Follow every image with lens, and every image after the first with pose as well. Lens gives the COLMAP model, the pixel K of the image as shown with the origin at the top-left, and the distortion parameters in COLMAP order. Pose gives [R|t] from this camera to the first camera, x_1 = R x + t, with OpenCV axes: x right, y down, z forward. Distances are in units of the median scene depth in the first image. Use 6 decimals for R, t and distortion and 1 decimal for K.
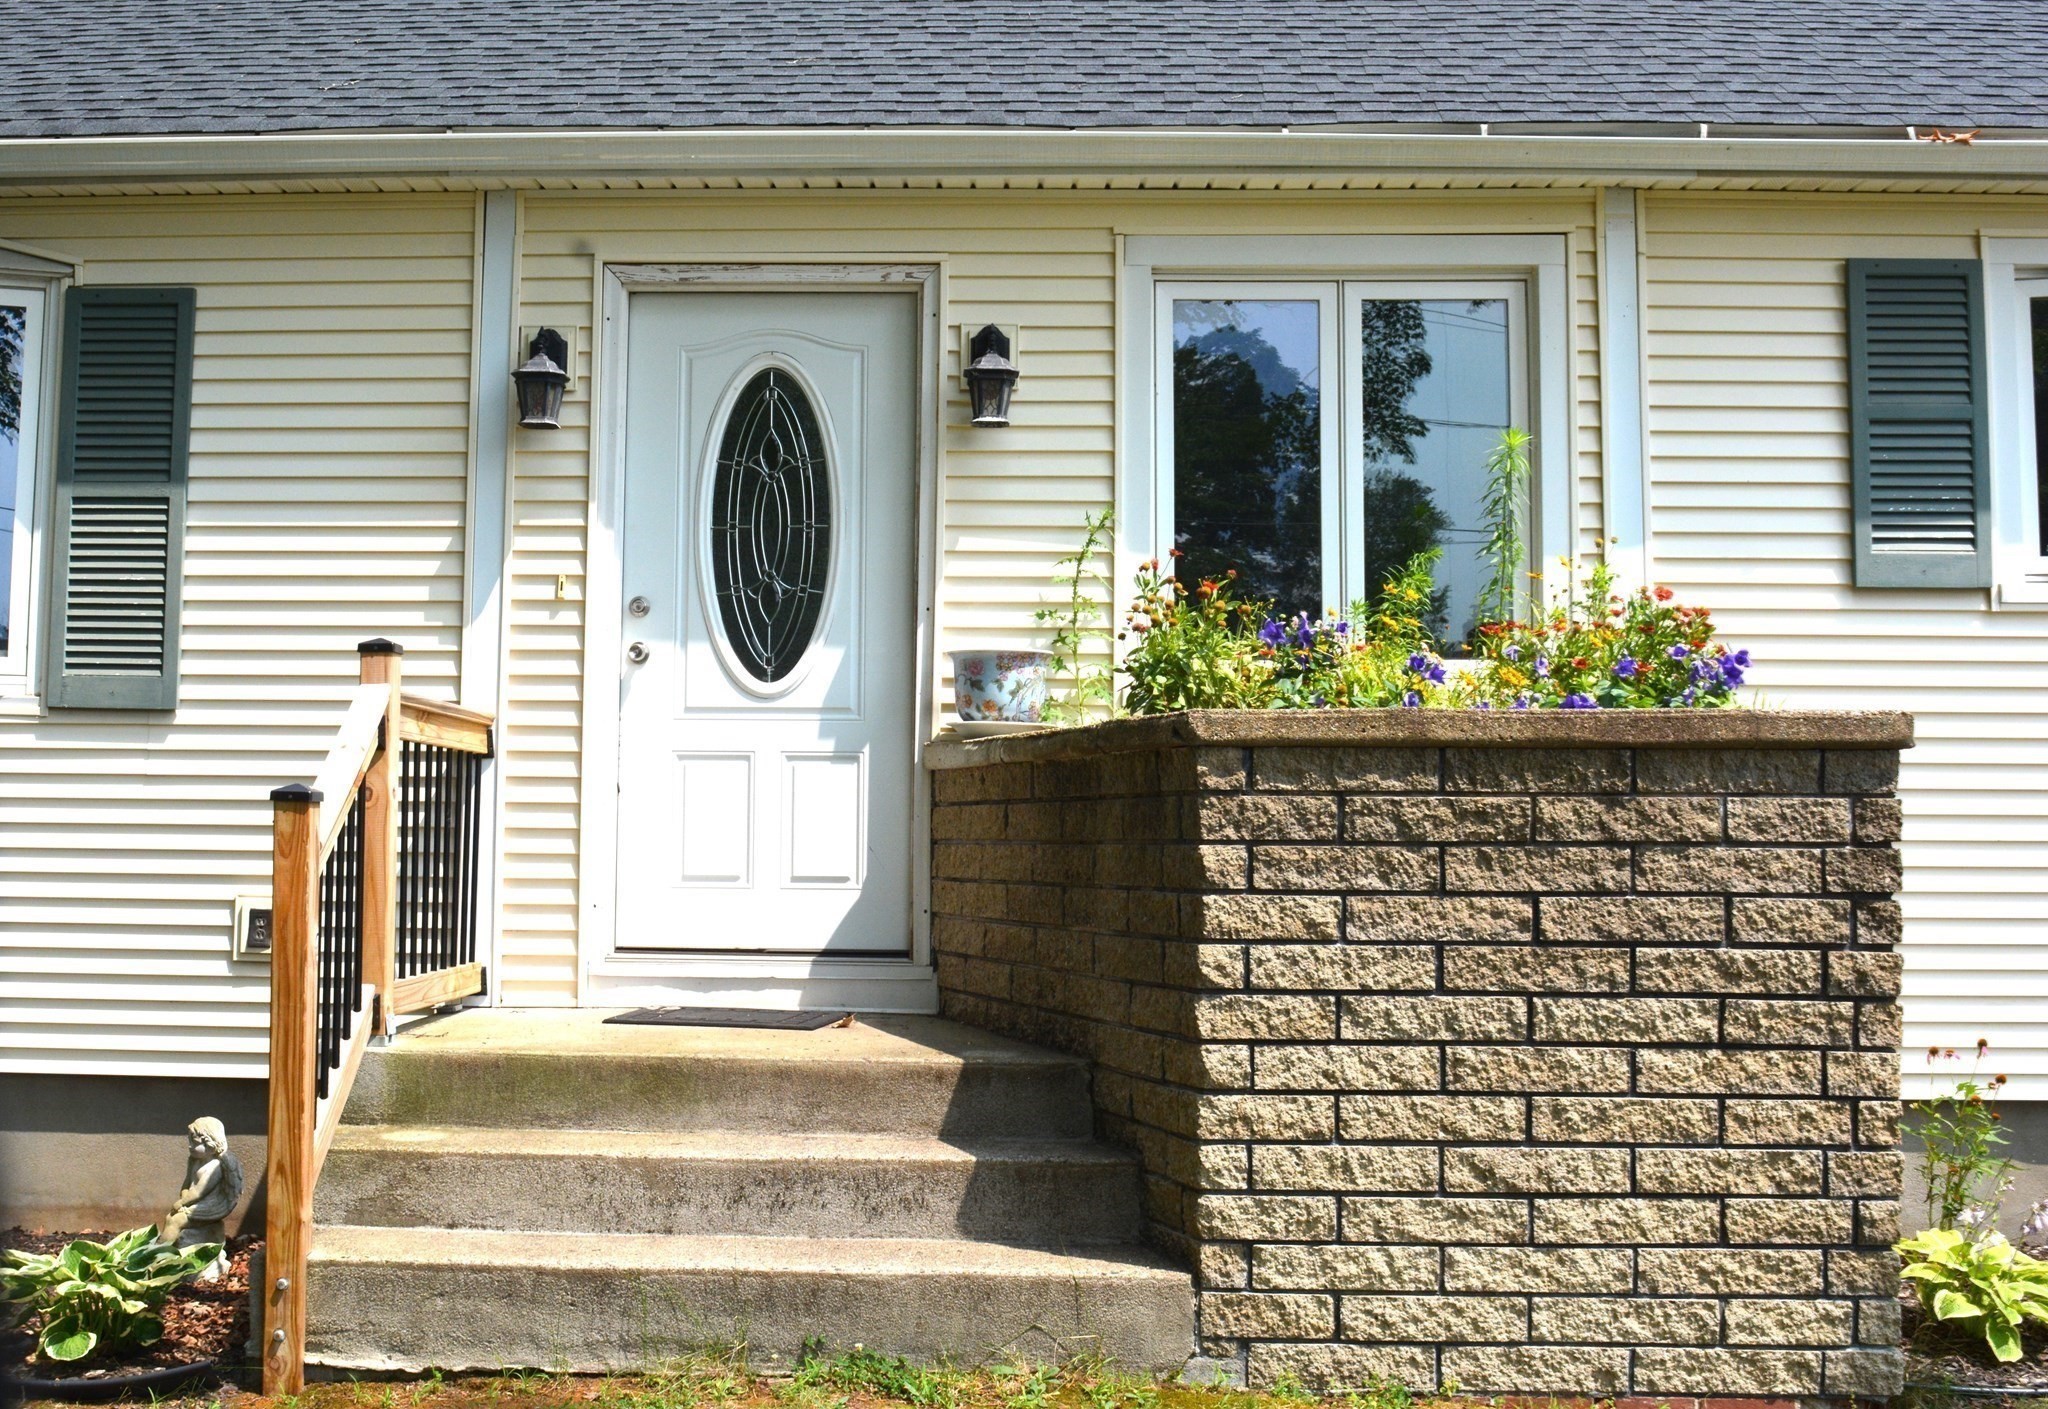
lens RADIAL K [[2276.7, 0, 1024.0], [0, 2276.7, 704.5], [0, 0, 1]] dist [-0.062530, -0.002530]
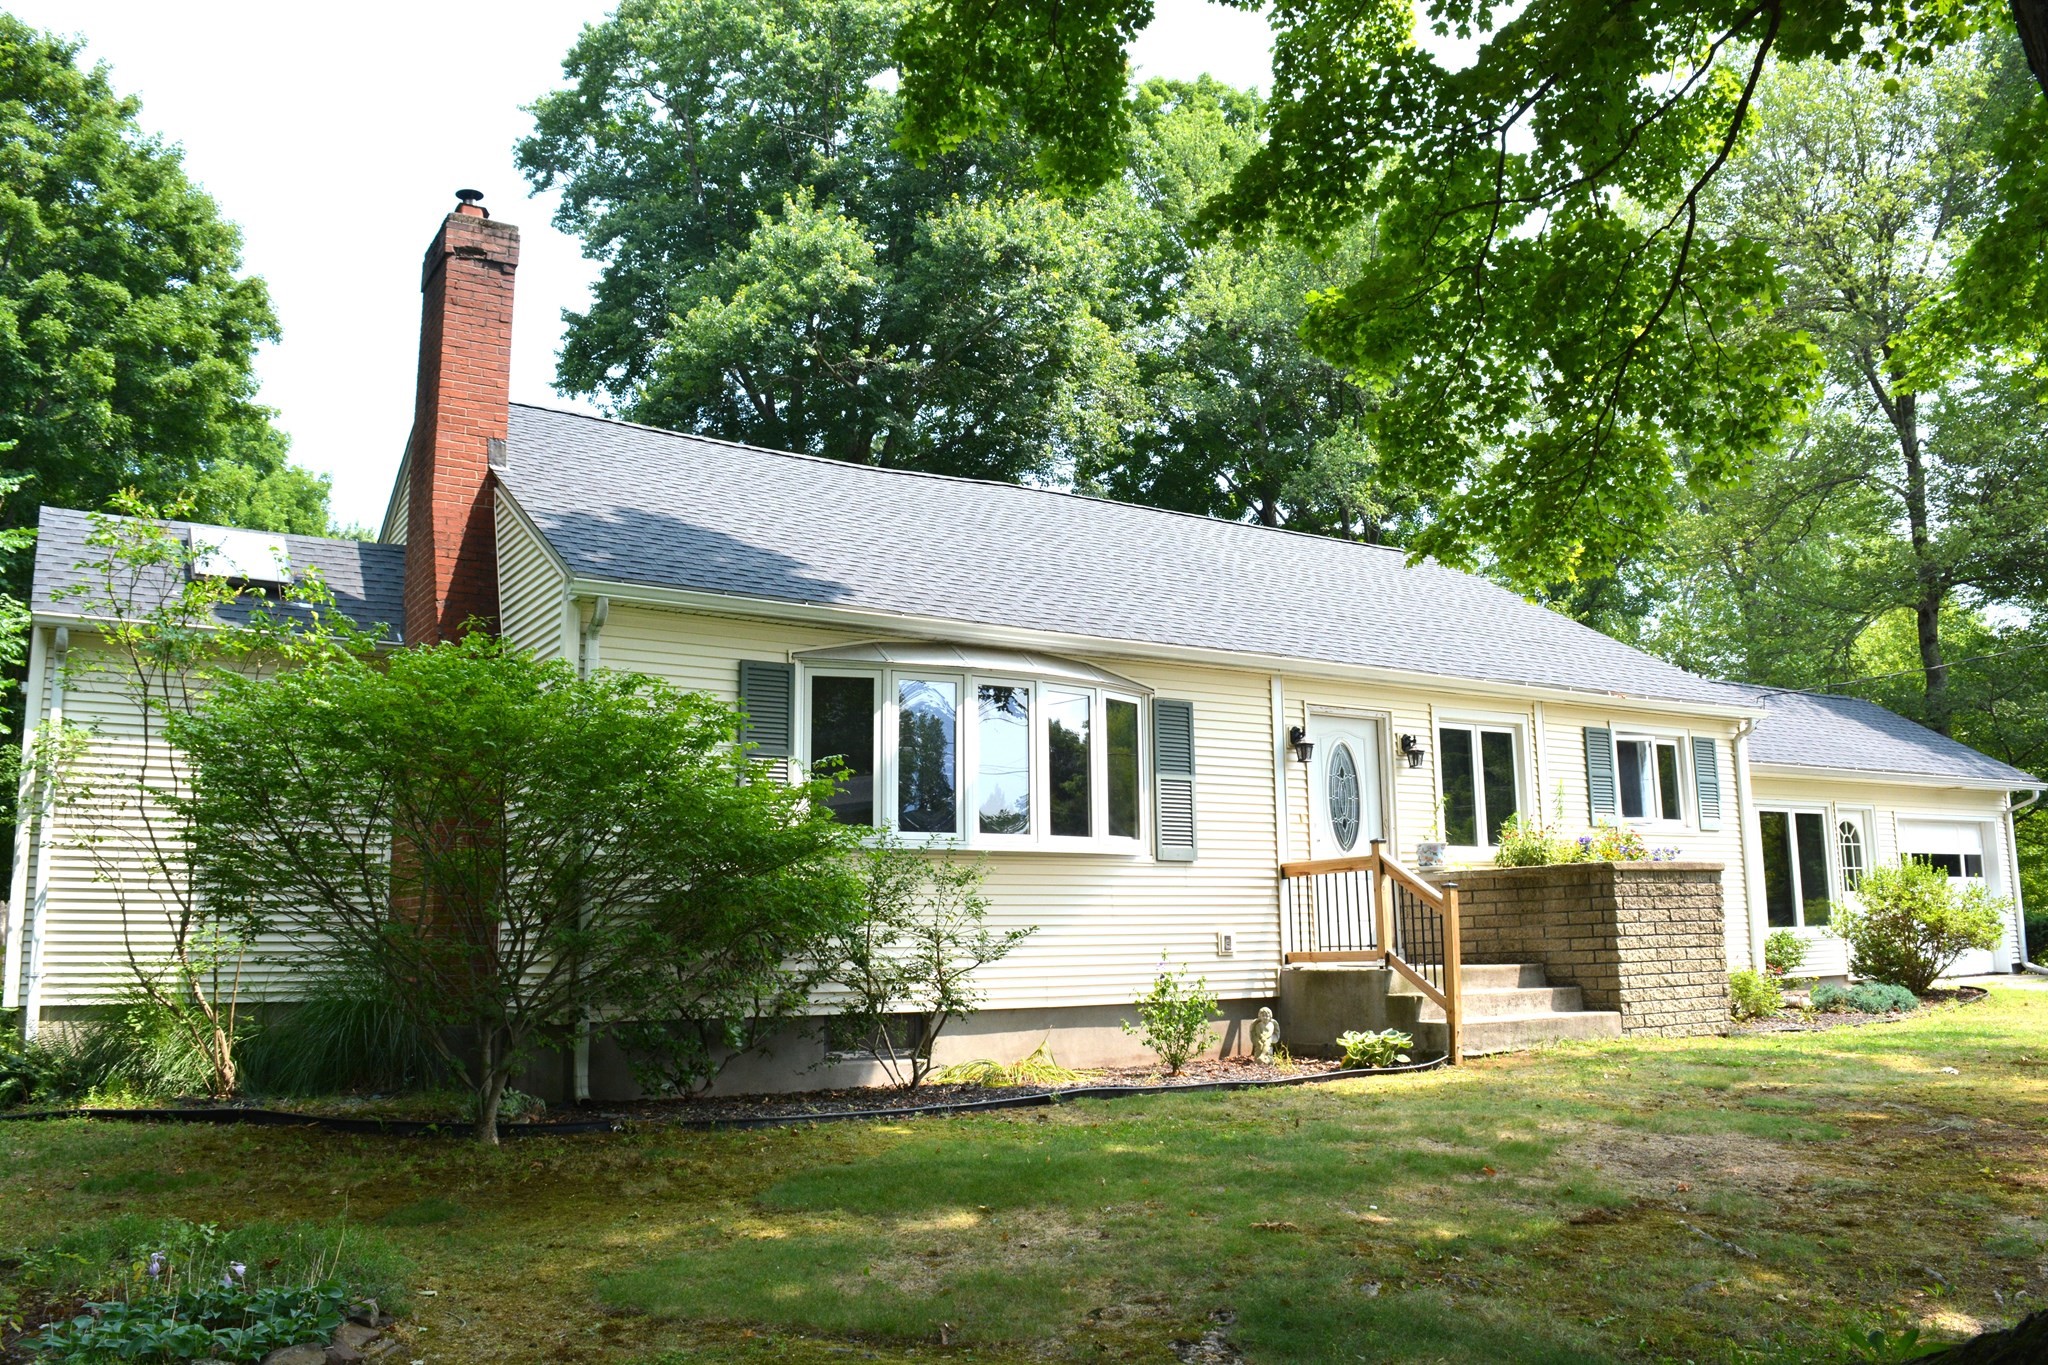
lens RADIAL K [[1596.3, 0, 1037.0], [0, 1596.3, 673.1], [0, 0, 1]] dist [-0.092130, 0.005243]
pose [[0.826257, 0.073893, 0.558426, -2.210428], [-0.006446, 0.992534, -0.121799, 0.017219], [-0.563257, 0.097038, 0.820564, -0.642348]]
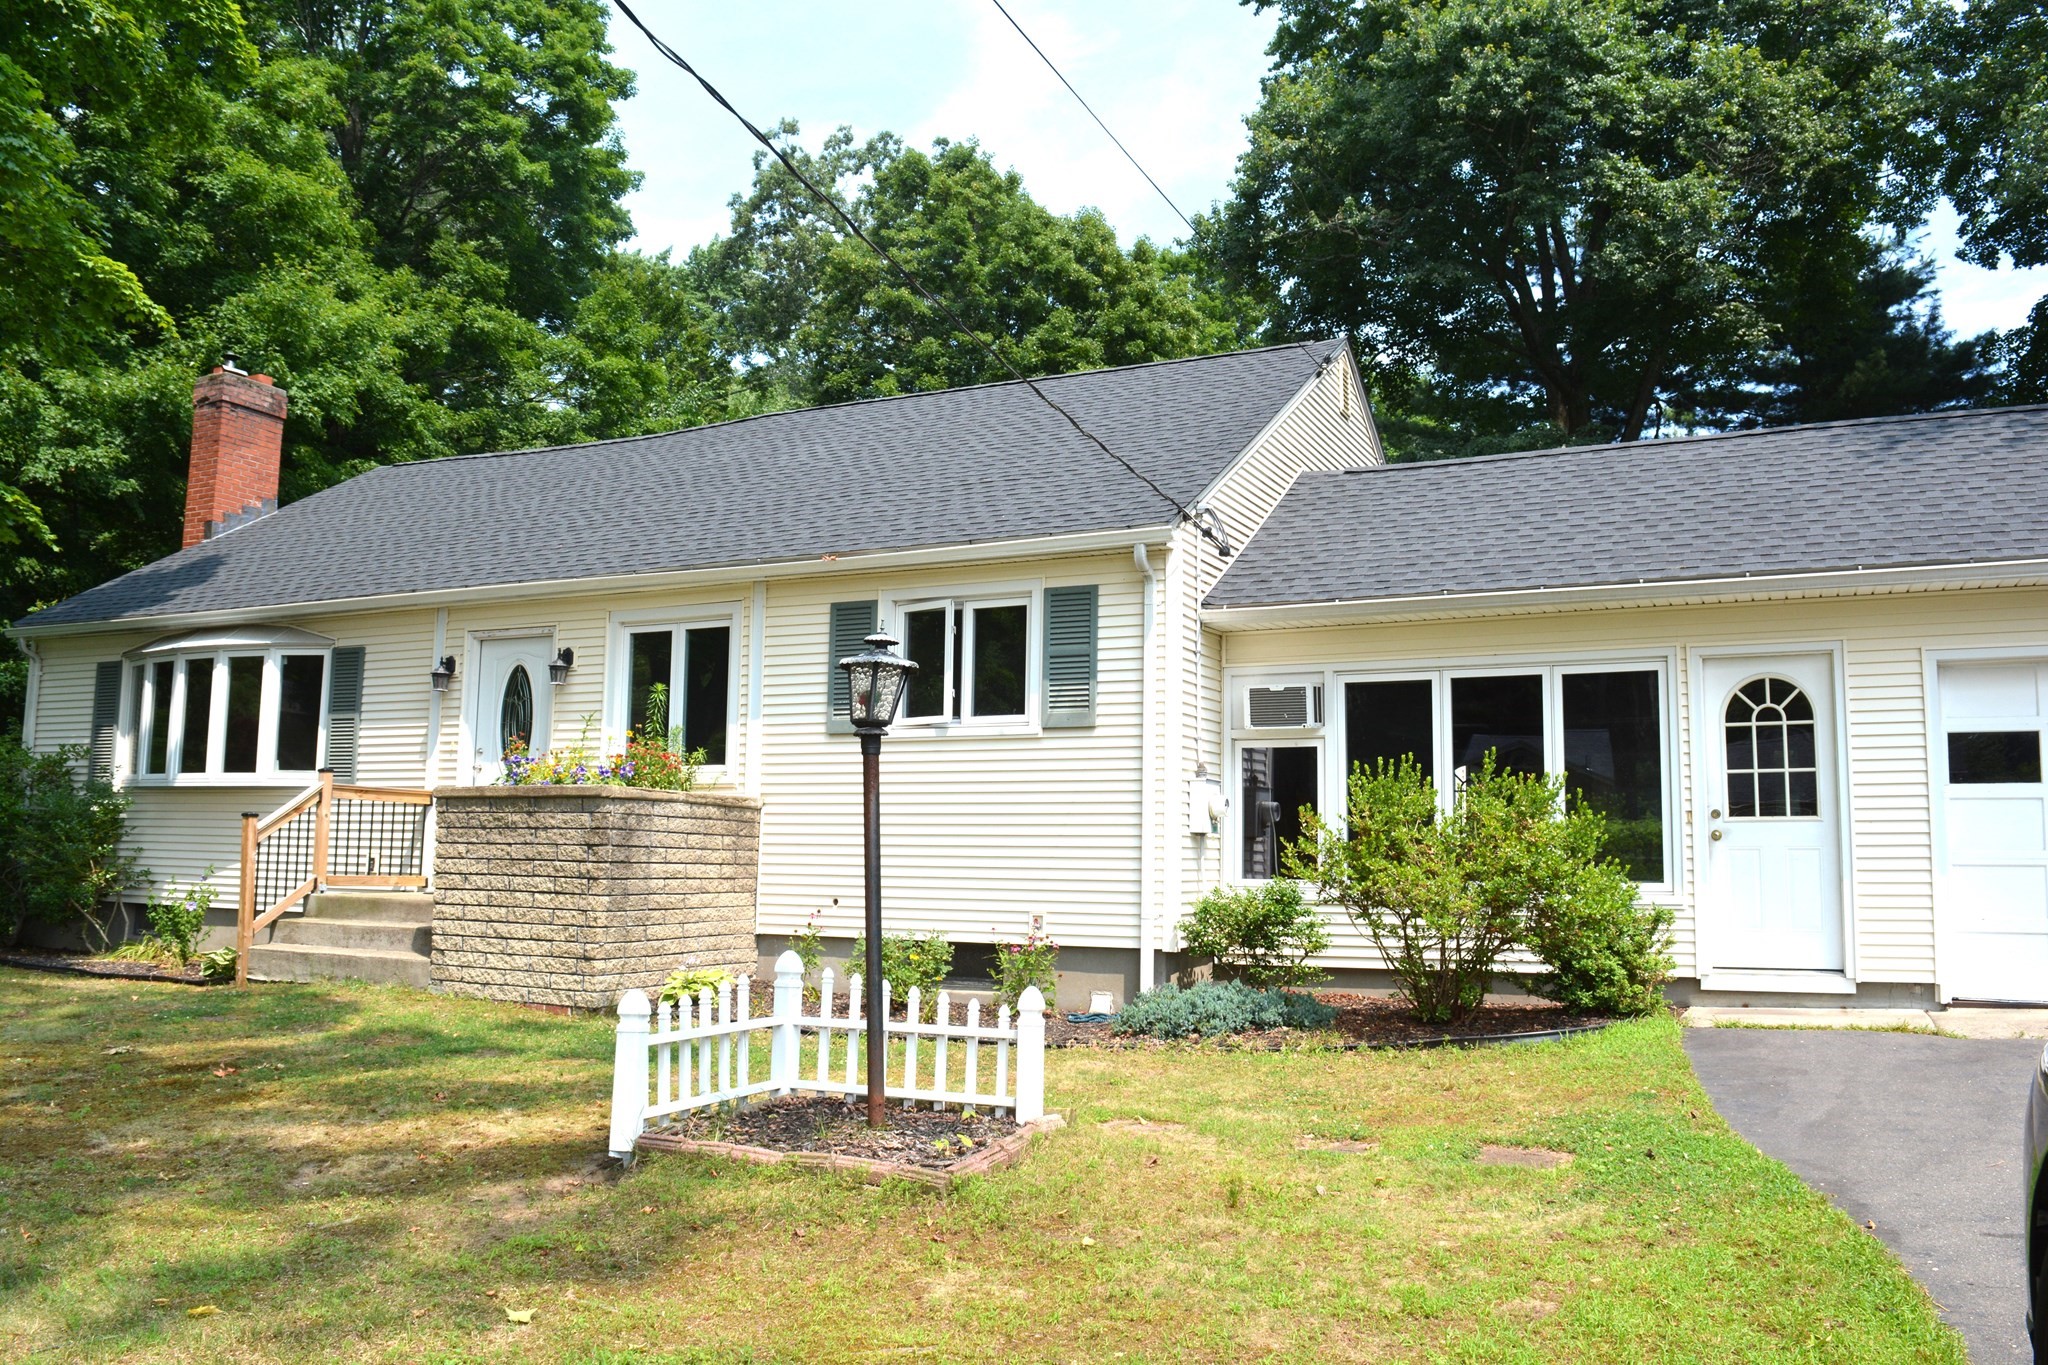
lens RADIAL K [[1596.3, 0, 1037.0], [0, 1596.3, 673.1], [0, 0, 1]] dist [-0.092130, 0.005243]
pose [[0.916608, -0.044825, -0.397266, 1.798353], [0.019138, 0.997475, -0.068392, 0.009668], [0.399329, 0.055086, 0.915151, -0.752079]]
